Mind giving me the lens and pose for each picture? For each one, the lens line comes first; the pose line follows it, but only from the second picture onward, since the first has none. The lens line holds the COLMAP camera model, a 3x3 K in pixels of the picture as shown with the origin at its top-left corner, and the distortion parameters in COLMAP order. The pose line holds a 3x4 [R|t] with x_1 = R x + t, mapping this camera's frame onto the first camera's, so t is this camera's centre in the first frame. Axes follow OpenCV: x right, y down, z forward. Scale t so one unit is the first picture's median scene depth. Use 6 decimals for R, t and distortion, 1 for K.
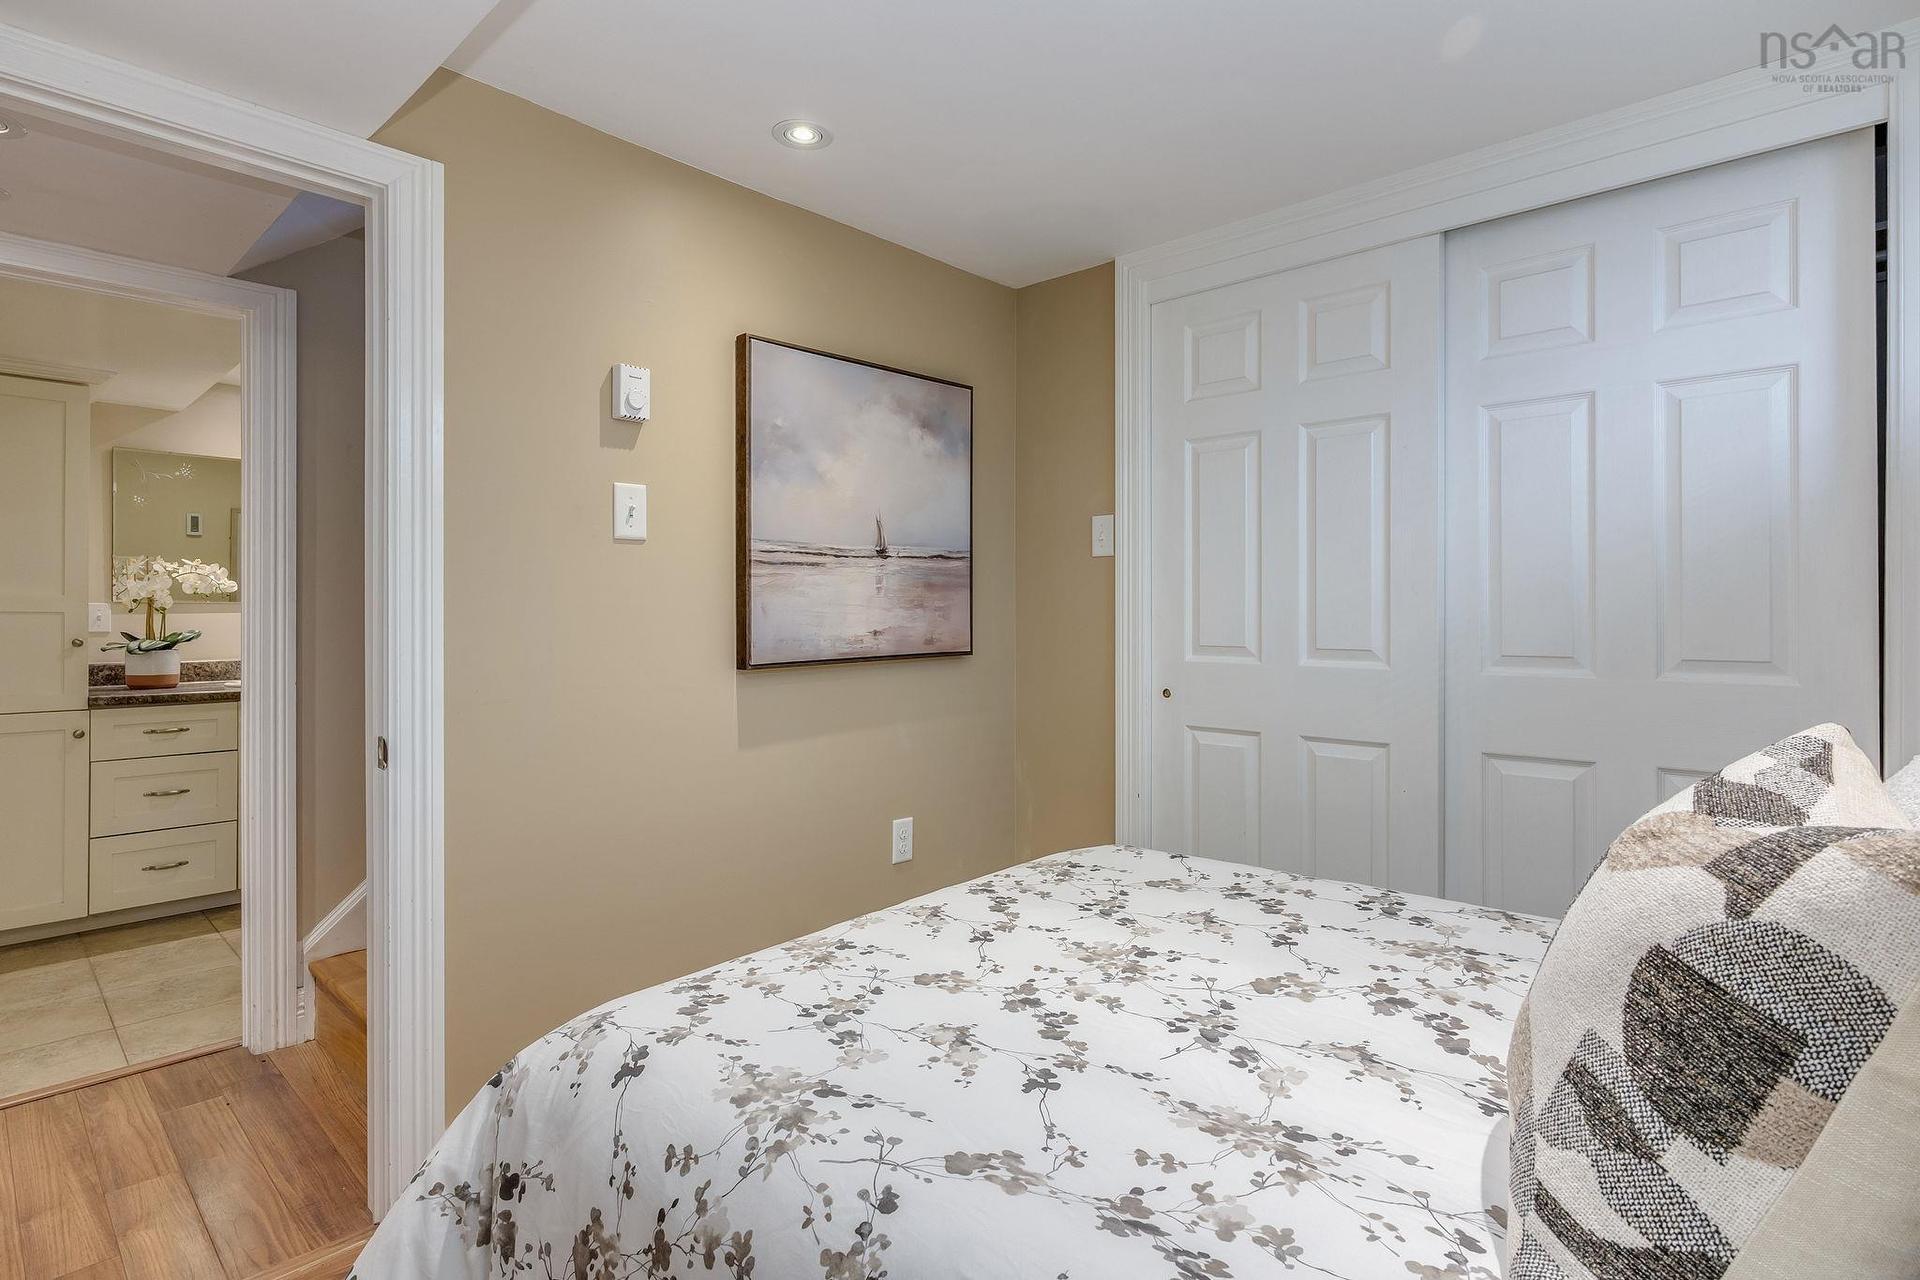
lens RADIAL K [[958.0, 0, 962.7], [0, 958.0, 616.2], [0, 0, 1]] dist [-0.003377, 0.000895]
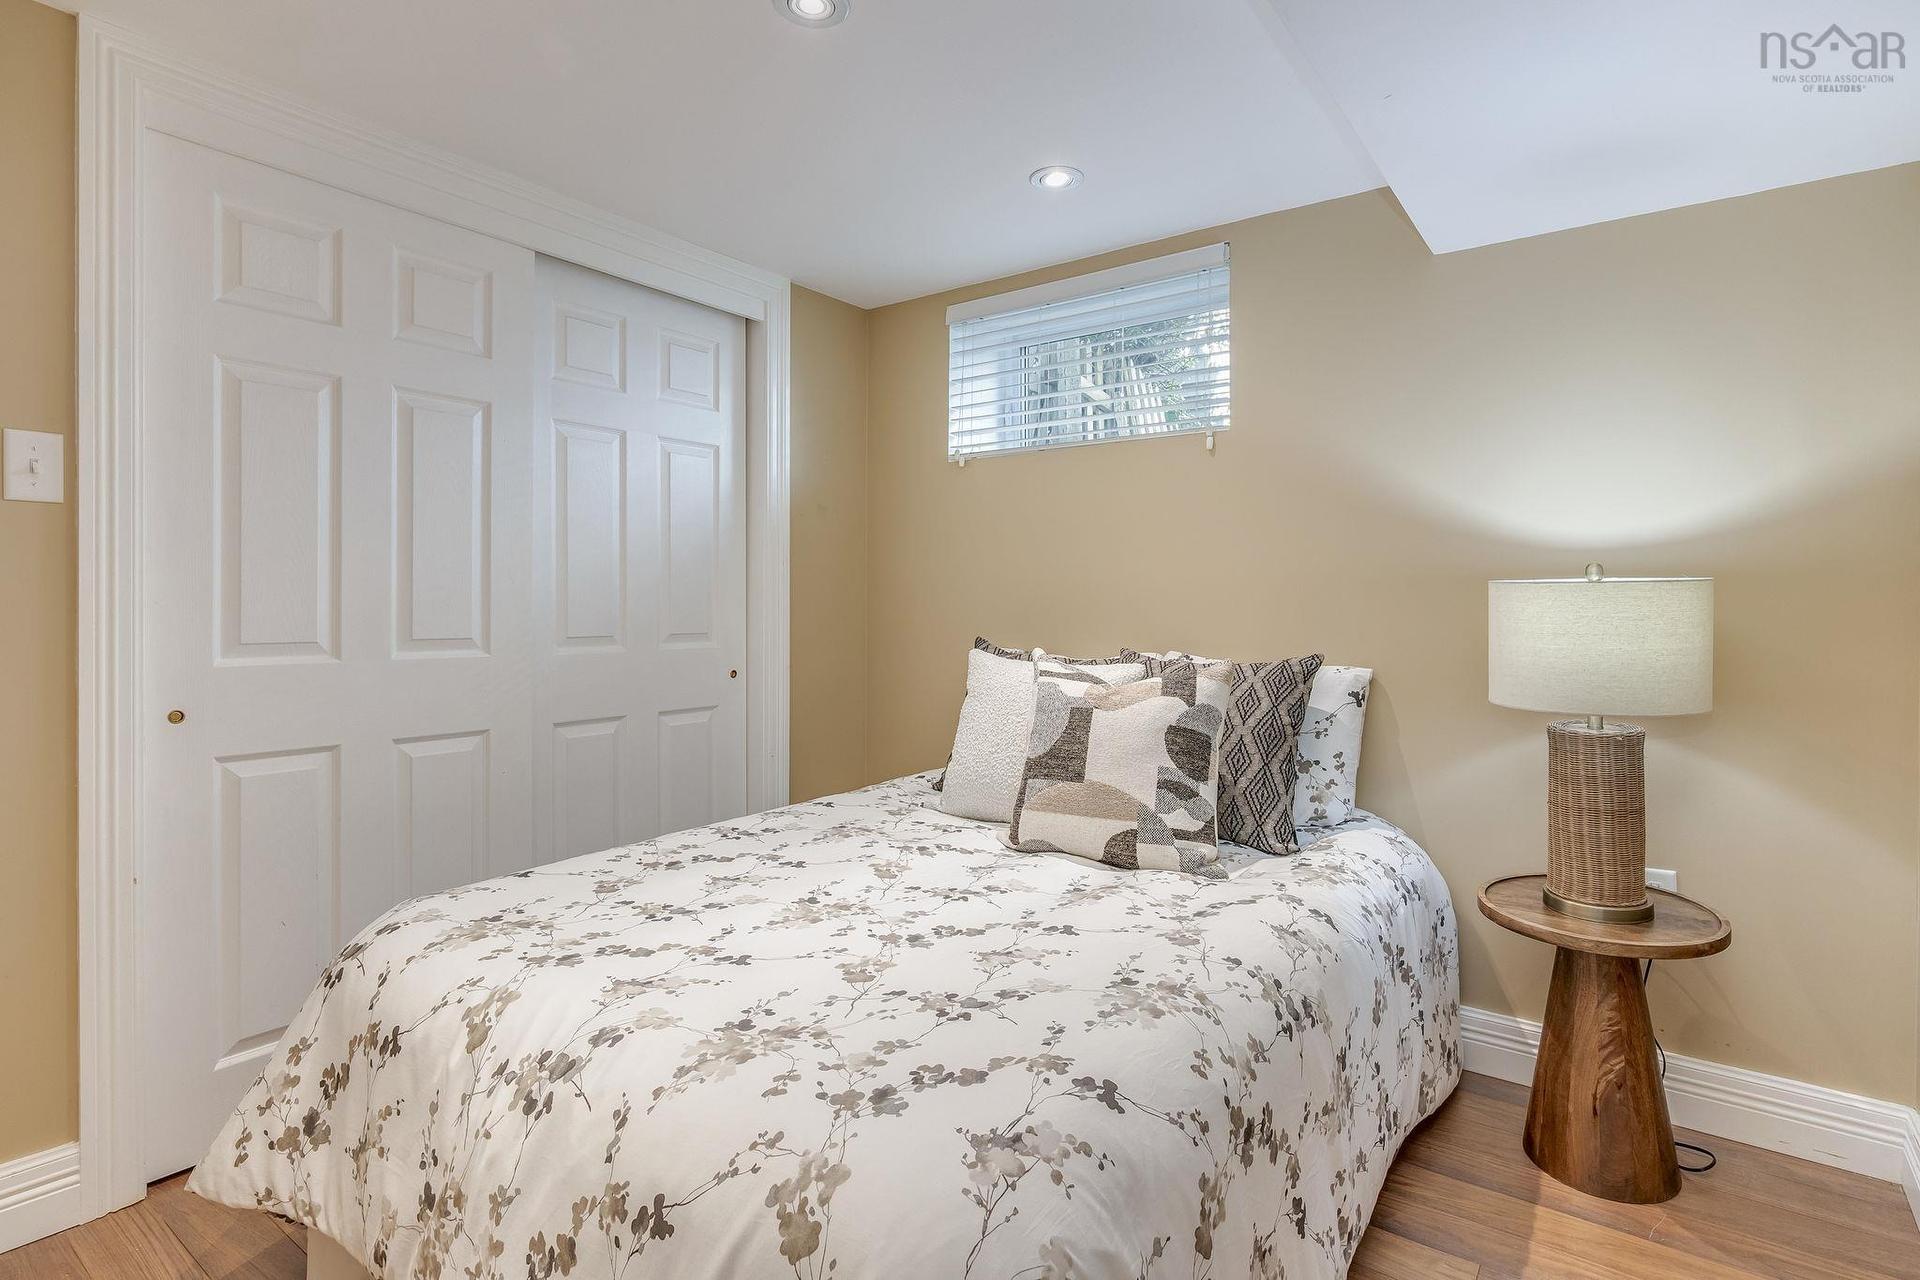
lens RADIAL K [[958.0, 0, 962.7], [0, 958.0, 616.2], [0, 0, 1]] dist [-0.003377, 0.000895]
pose [[-0.110185, -0.008569, 0.993874, -0.955098], [0.000512, 0.999962, 0.008678, 0.007604], [-0.993911, 0.001465, -0.110176, 0.954405]]
